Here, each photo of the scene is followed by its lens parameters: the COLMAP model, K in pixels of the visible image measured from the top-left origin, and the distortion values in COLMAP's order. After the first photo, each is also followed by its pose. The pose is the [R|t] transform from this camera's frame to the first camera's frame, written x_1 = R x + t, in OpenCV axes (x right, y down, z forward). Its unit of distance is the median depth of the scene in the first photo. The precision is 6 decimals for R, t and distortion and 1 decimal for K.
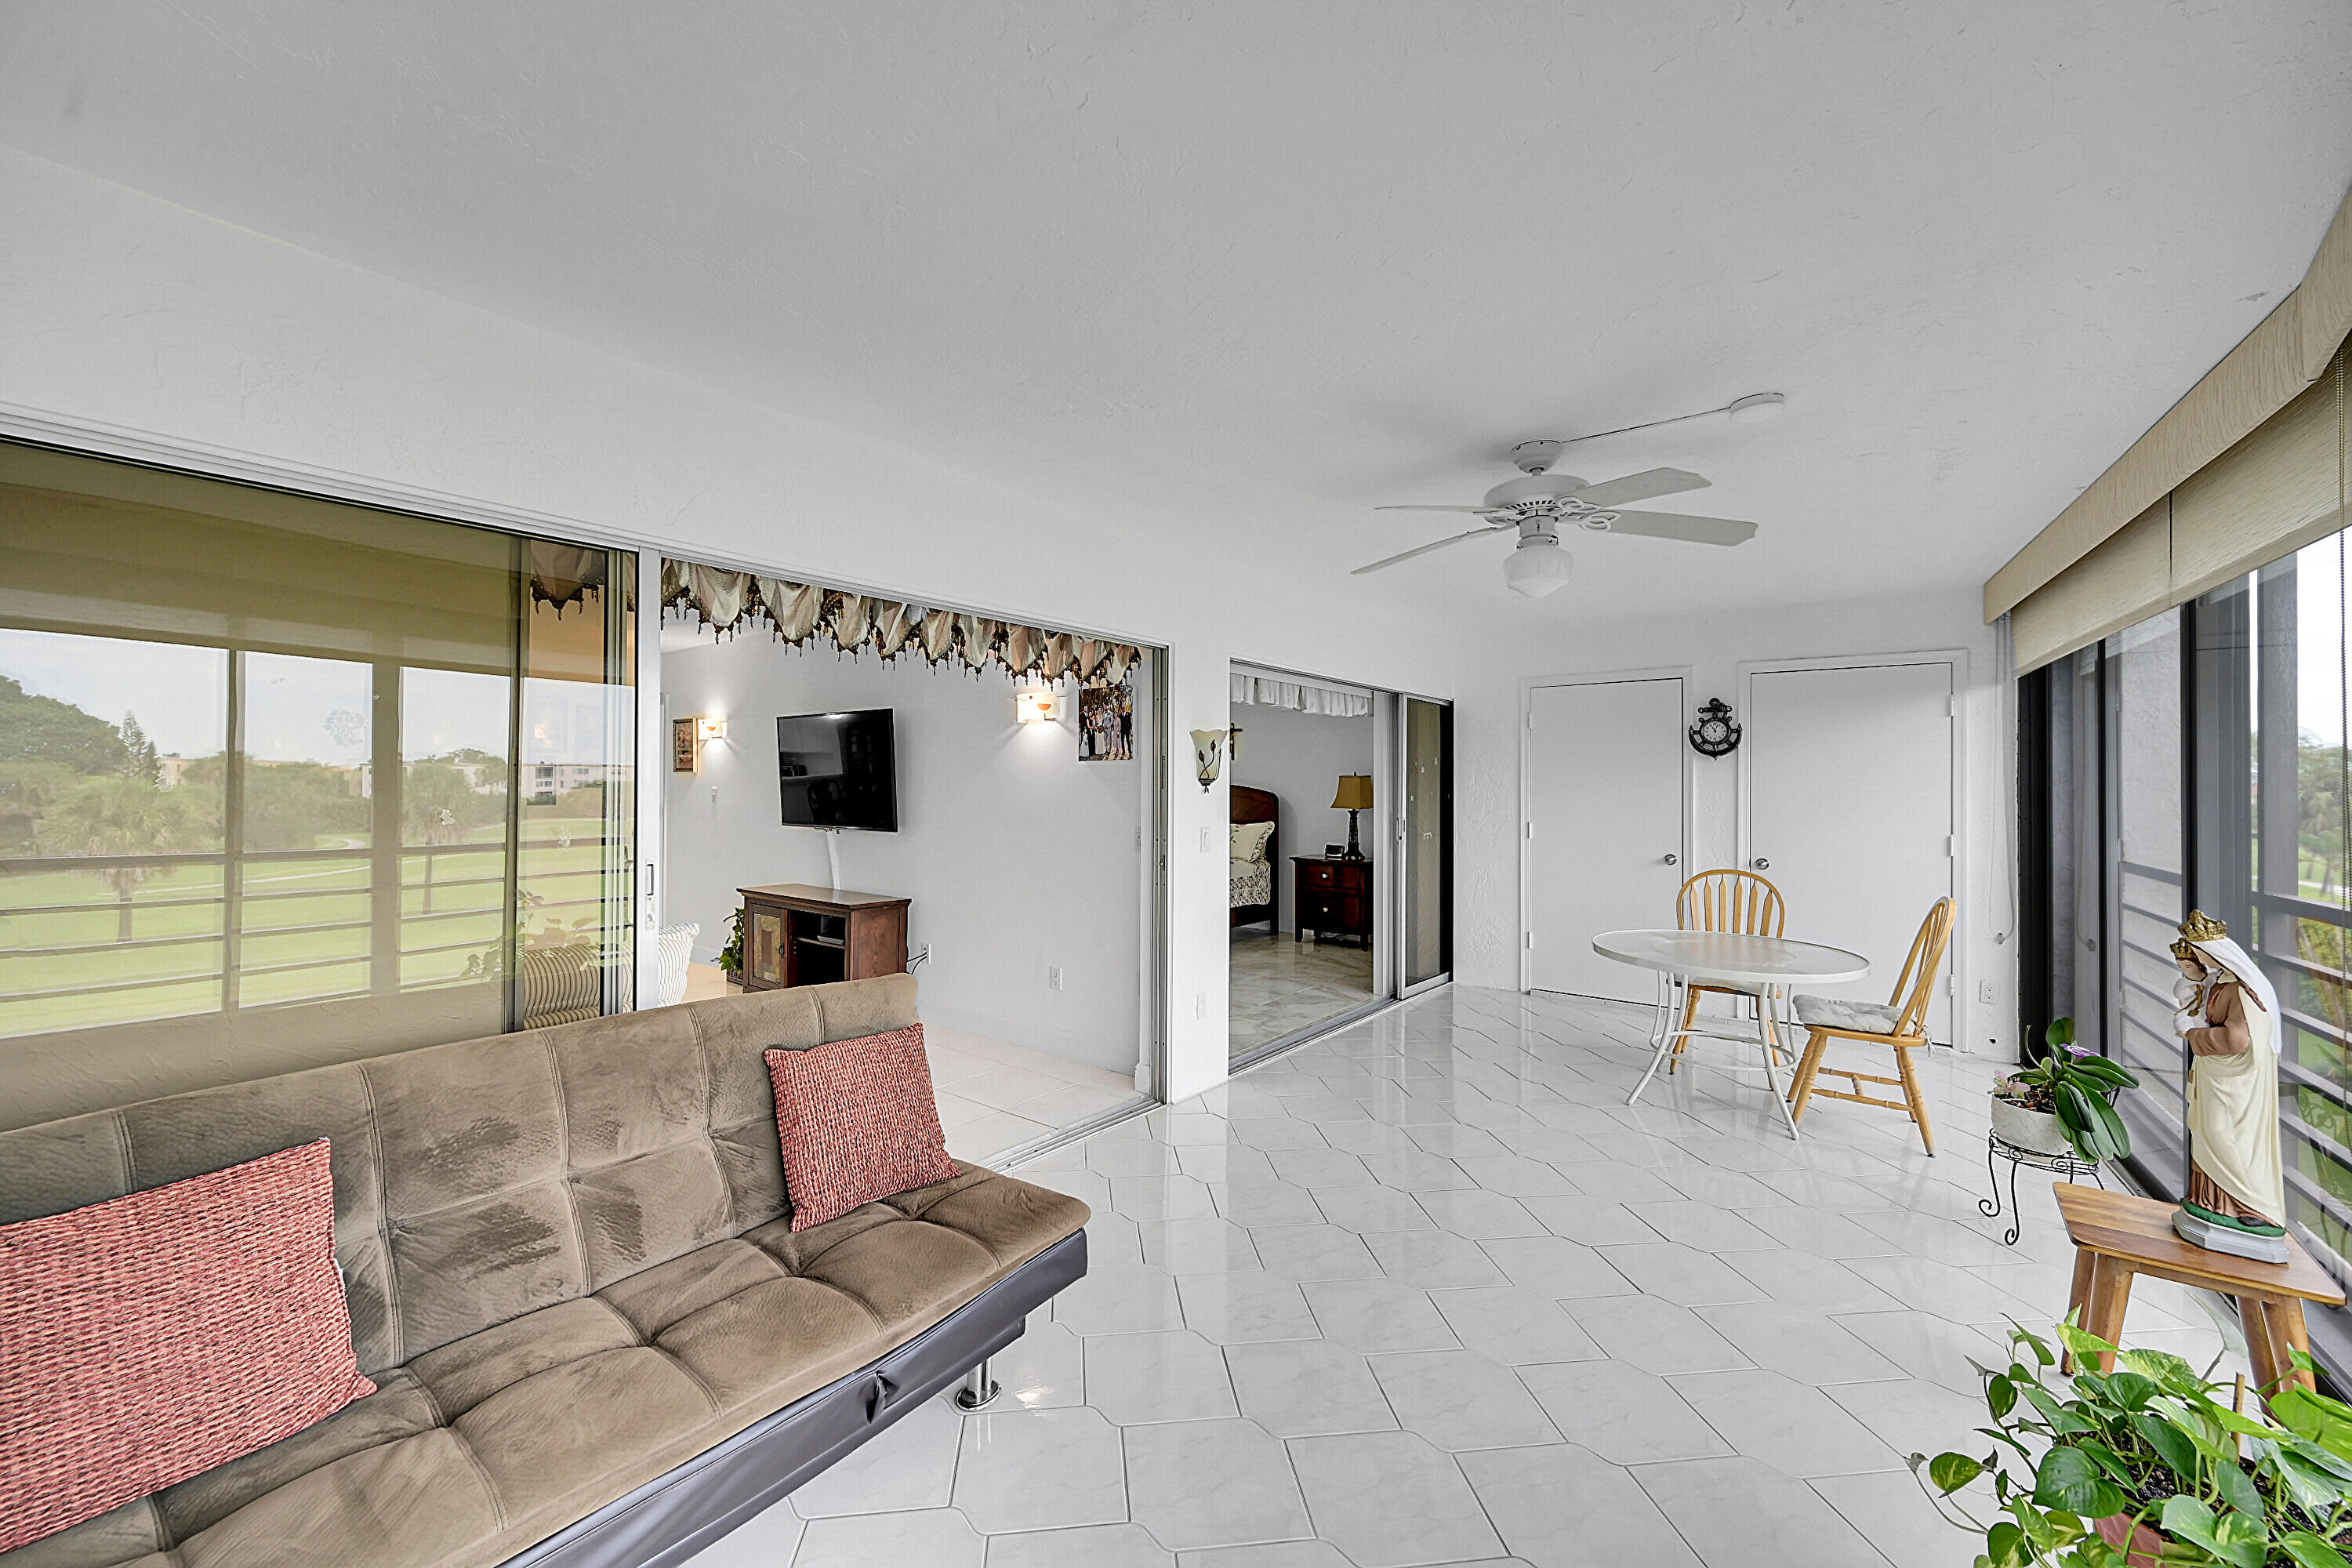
lens RADIAL K [[922.7, 0, 1183.8], [0, 922.7, 781.2], [0, 0, 1]] dist [-0.005352, -0.000106]
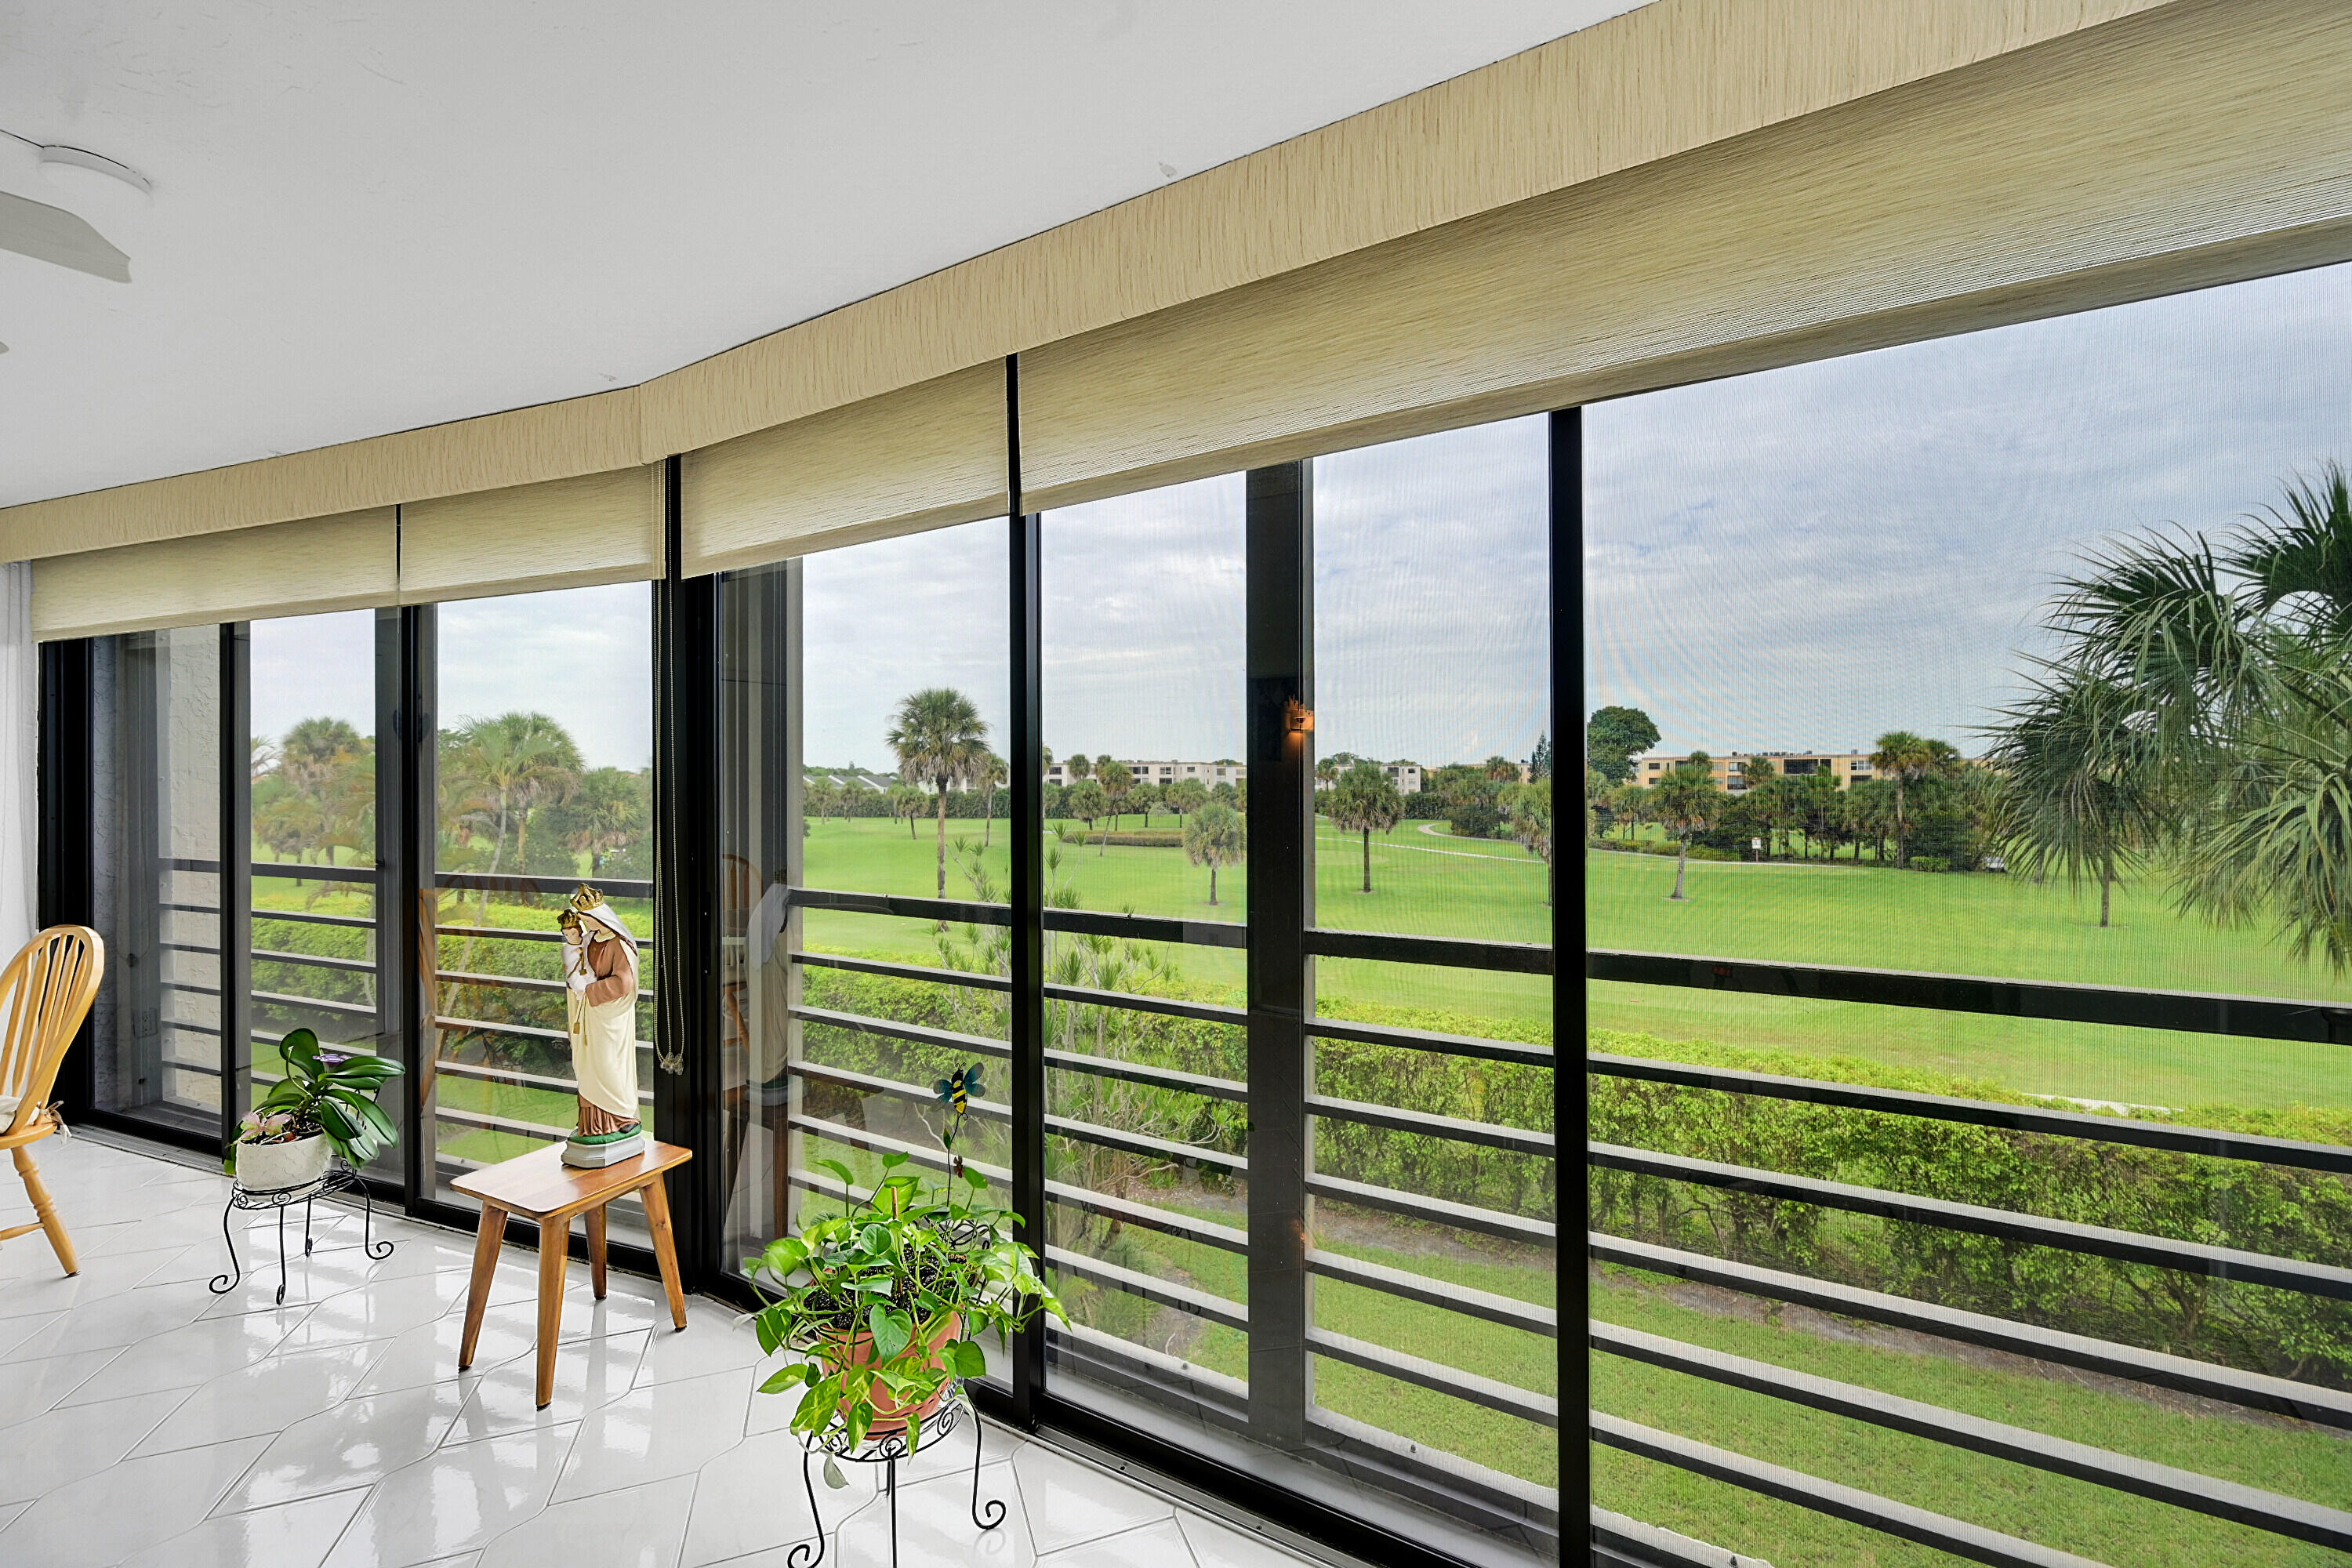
lens RADIAL K [[922.7, 0, 1188.8], [0, 922.7, 775.9], [0, 0, 1]] dist [-0.005352, -0.000106]
pose [[-0.237751, 0.000502, 0.971326, -0.075491], [-0.003271, 0.999994, -0.001317, 0.001937], [-0.971321, -0.003491, -0.237748, 0.194734]]
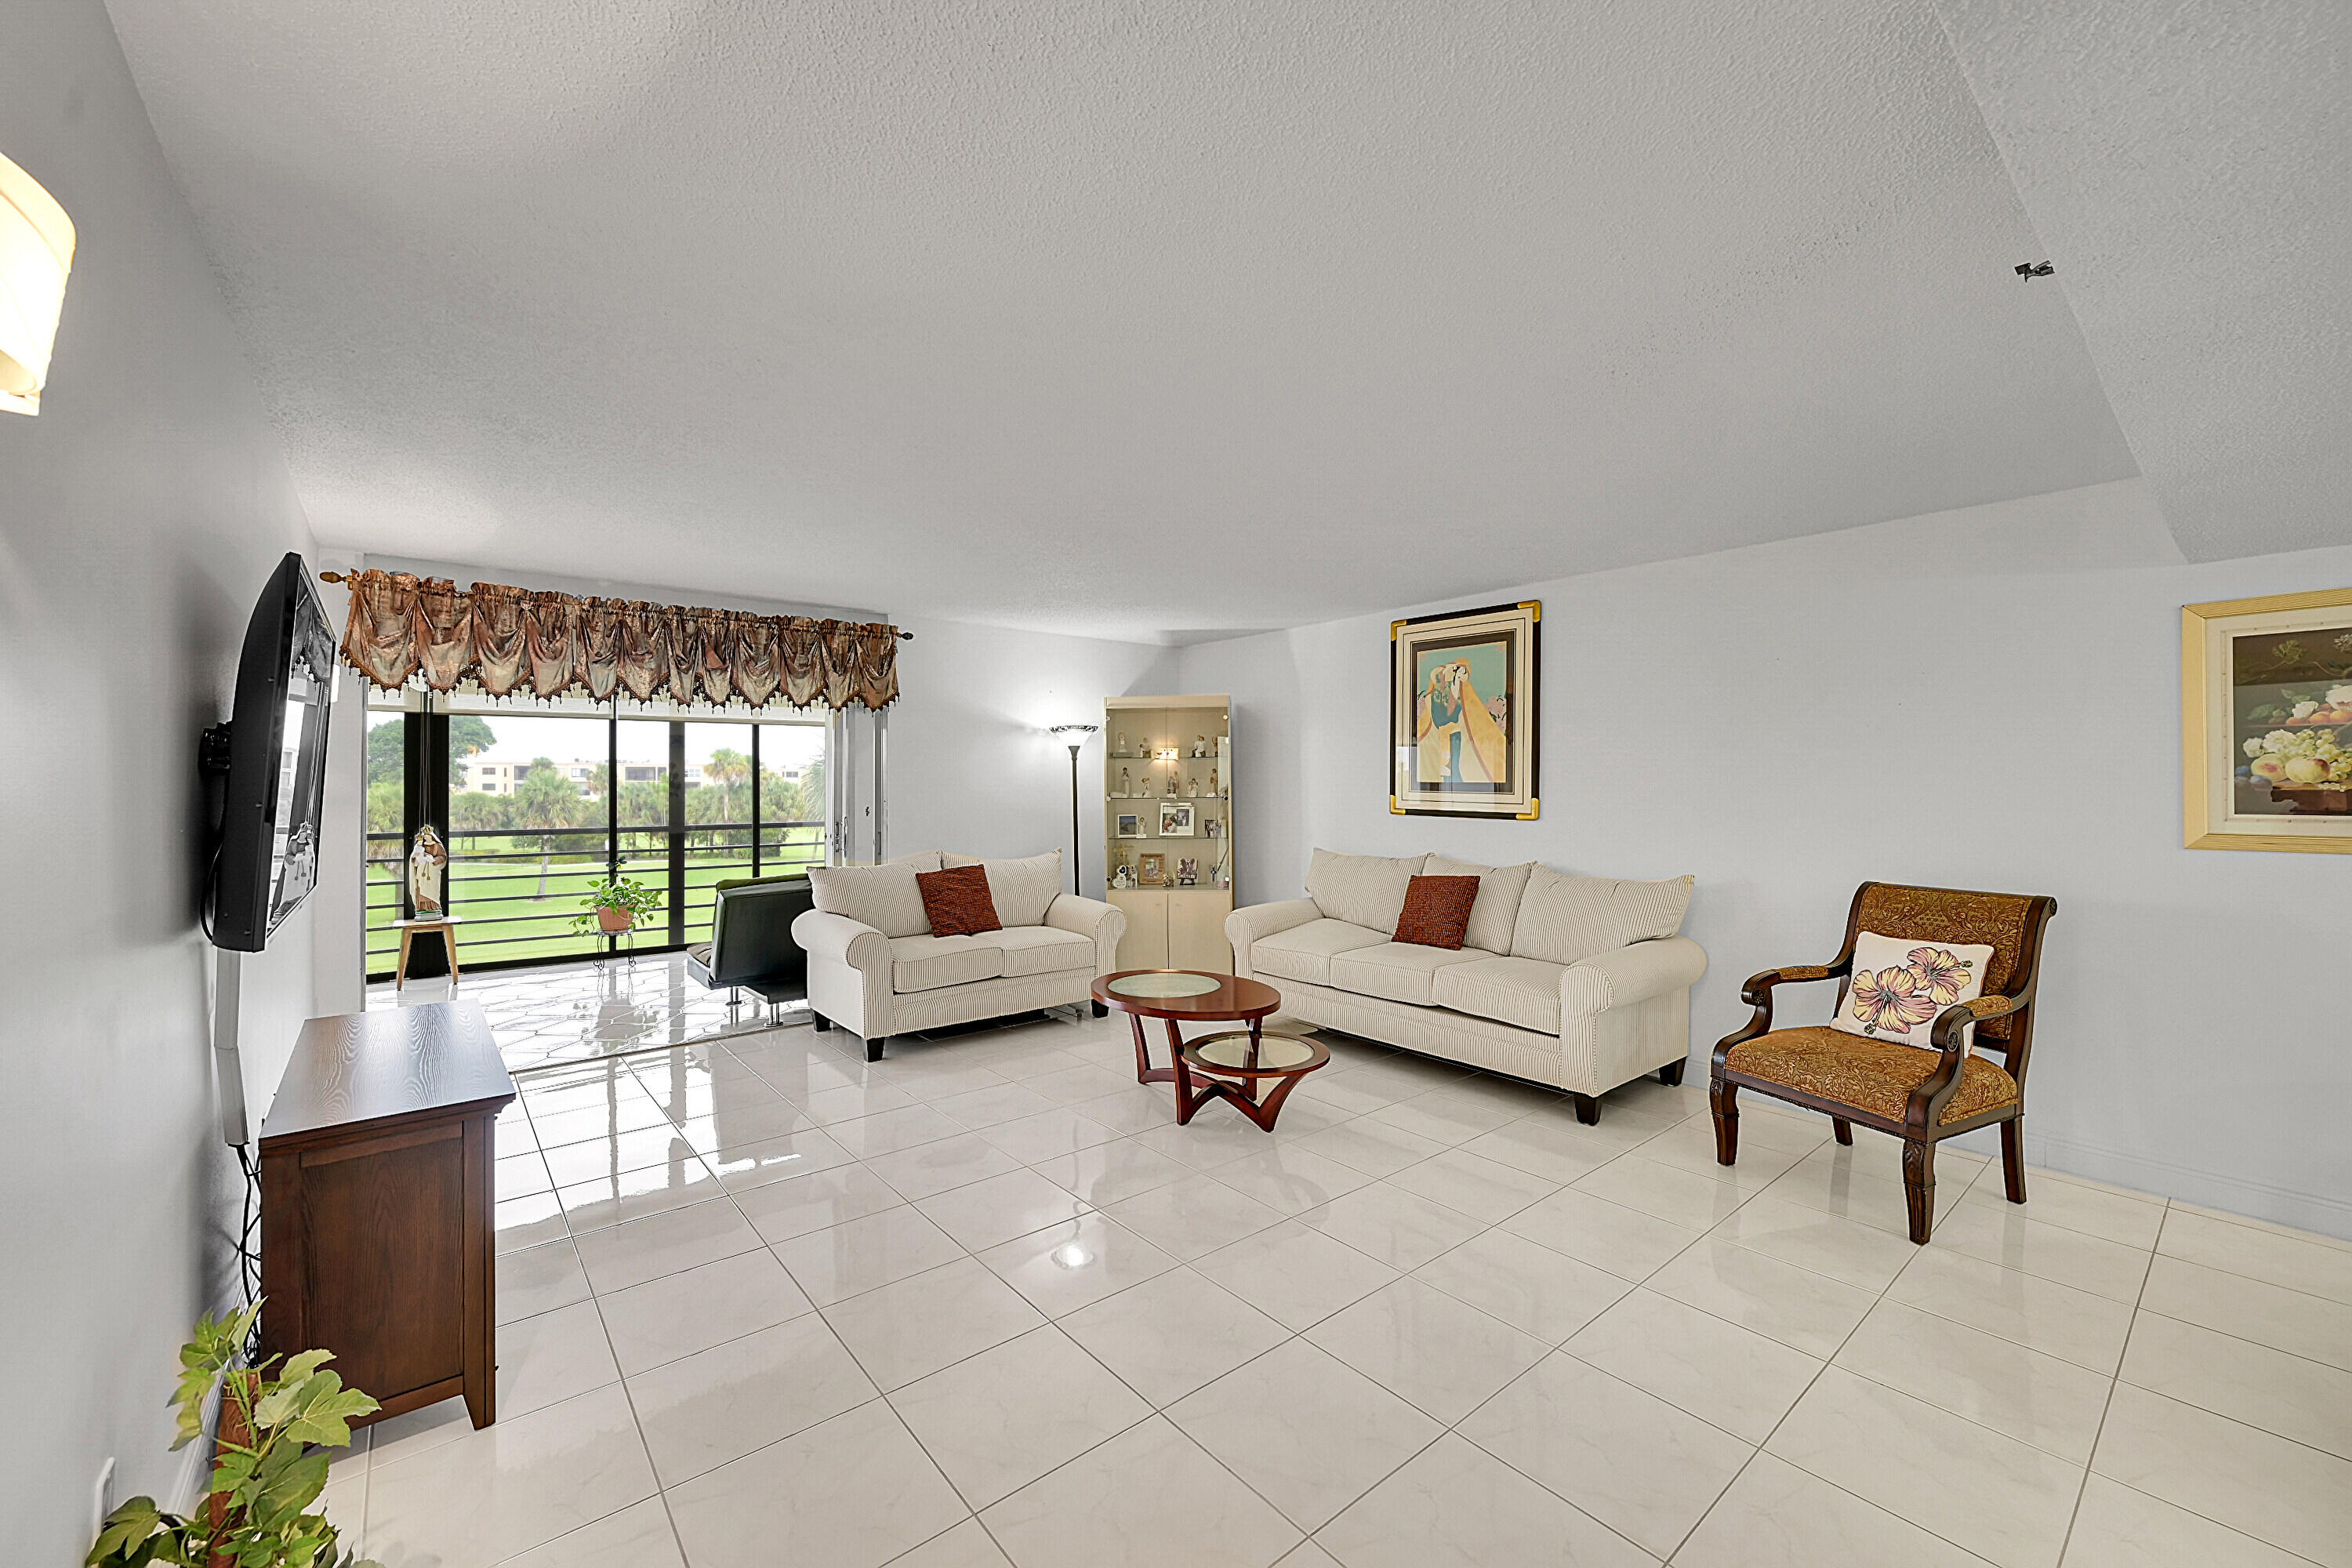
lens RADIAL K [[922.7, 0, 1182.7], [0, 922.7, 773.6], [0, 0, 1]] dist [-0.005352, -0.000106]
pose [[-0.977964, -0.002245, 0.208762, -1.001511], [-0.005733, 0.999854, -0.016104, -0.001912], [-0.208695, -0.016946, -0.977834, 1.431462]]
